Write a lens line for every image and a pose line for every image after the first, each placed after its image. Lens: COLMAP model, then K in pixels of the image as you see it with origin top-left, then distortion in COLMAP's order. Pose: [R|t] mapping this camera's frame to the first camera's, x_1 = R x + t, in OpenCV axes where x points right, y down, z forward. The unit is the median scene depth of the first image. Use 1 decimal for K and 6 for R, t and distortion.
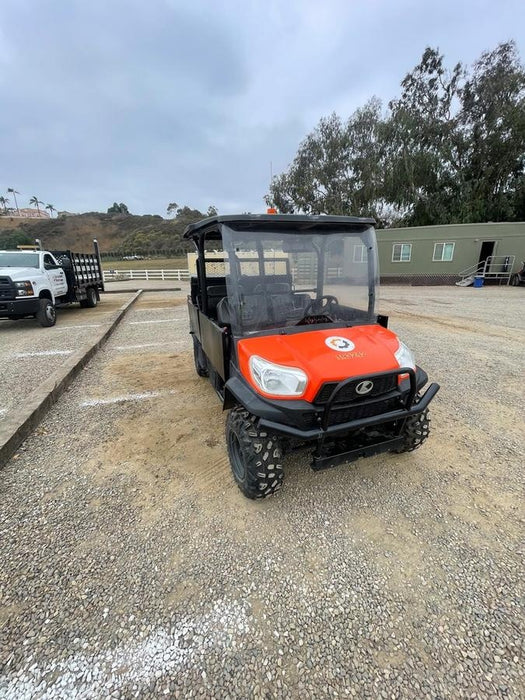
lens RADIAL K [[280.2, 0, 262.5], [0, 280.2, 350.0], [0, 0, 1]] dist [-0.003727, 0.000201]
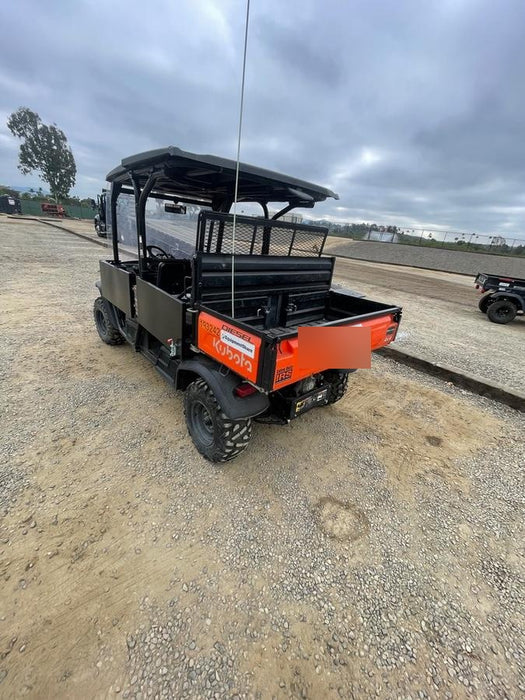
lens RADIAL K [[283.4, 0, 262.5], [0, 283.4, 350.0], [0, 0, 1]] dist [-0.004350, 0.000435]
pose [[-0.909891, 0.087416, -0.405532, 0.220013], [-0.204541, 0.755933, 0.621875, -0.478137], [0.360917, 0.648786, -0.669937, 1.510974]]
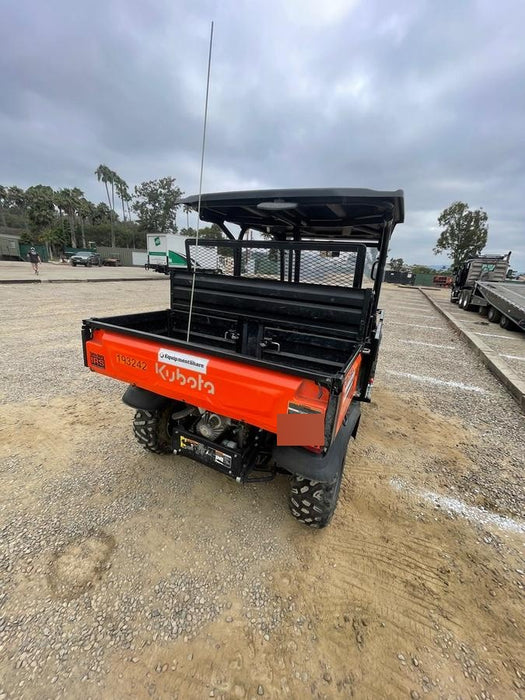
lens RADIAL K [[283.4, 0, 262.5], [0, 283.4, 350.0], [0, 0, 1]] dist [-0.004350, 0.000435]
pose [[-0.703635, -0.233346, 0.671154, -0.431439], [0.154484, 0.871709, 0.465035, -0.393794], [-0.693565, 0.430898, -0.577317, 1.350481]]
